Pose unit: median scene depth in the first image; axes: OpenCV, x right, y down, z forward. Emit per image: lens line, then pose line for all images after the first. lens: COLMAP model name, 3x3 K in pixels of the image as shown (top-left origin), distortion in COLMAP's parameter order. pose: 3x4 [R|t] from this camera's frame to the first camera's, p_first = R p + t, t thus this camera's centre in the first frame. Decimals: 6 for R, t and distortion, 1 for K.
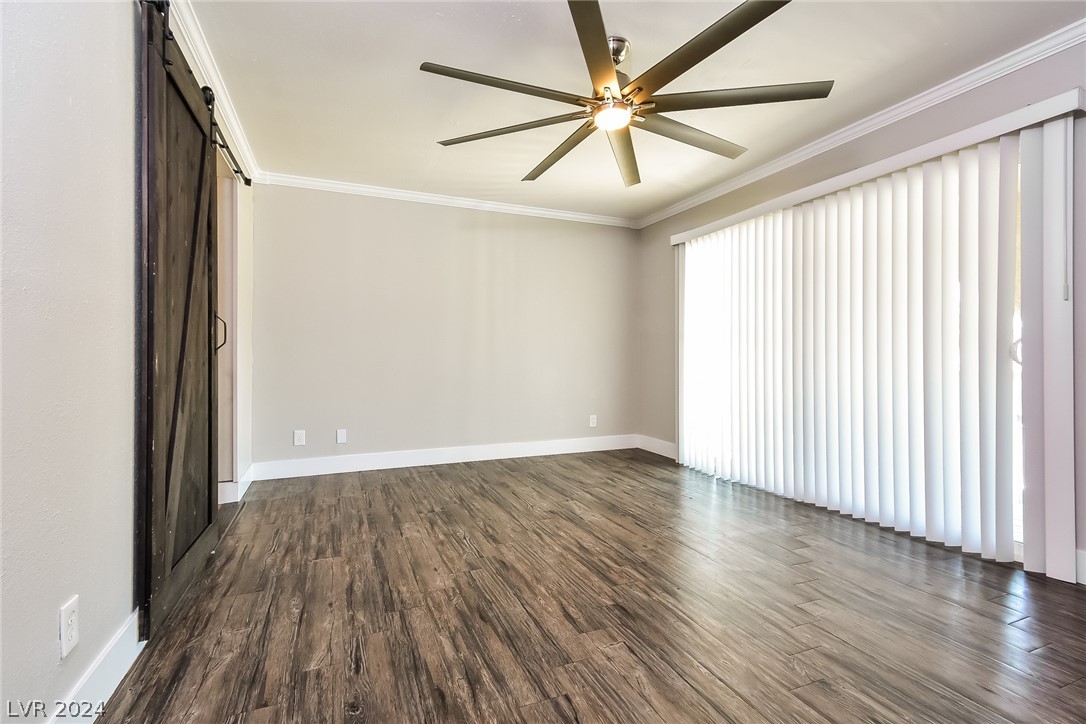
lens RADIAL K [[497.6, 0, 543.0], [0, 497.6, 358.0], [0, 0, 1]] dist [0.017136, -0.000641]
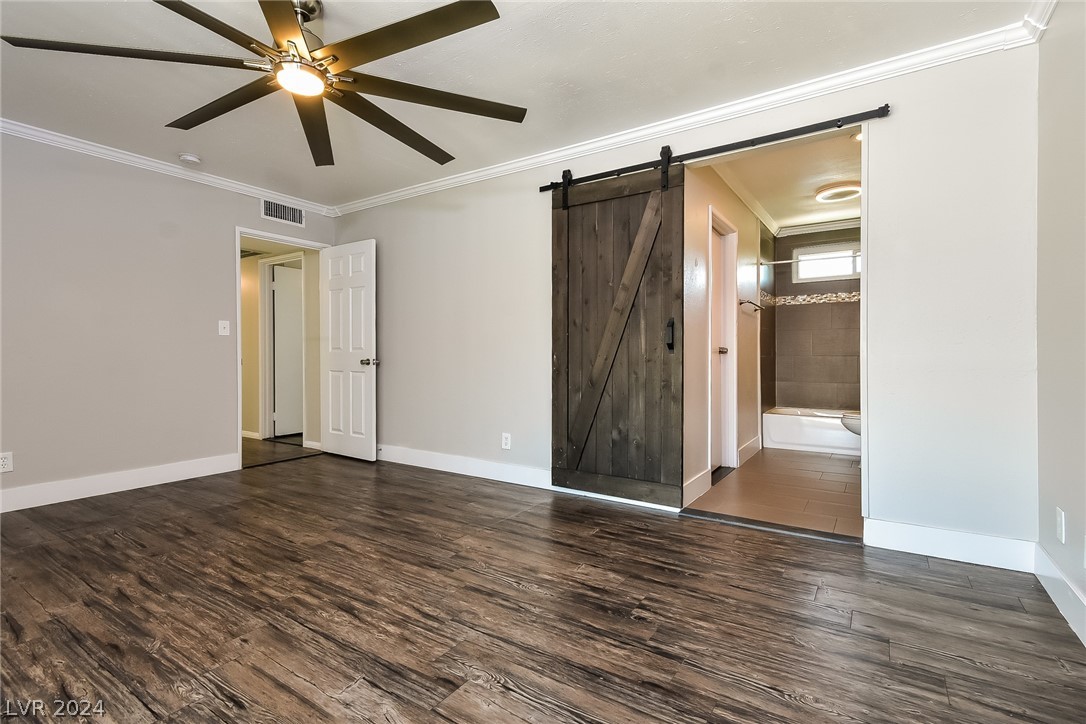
lens RADIAL K [[497.6, 0, 539.3], [0, 497.6, 358.7], [0, 0, 1]] dist [0.017136, -0.000641]
pose [[-0.842589, 0.005748, -0.538526, 0.237861], [0.001294, 0.999962, 0.008649, 0.017061], [0.538555, 0.006590, -0.842565, 1.787220]]
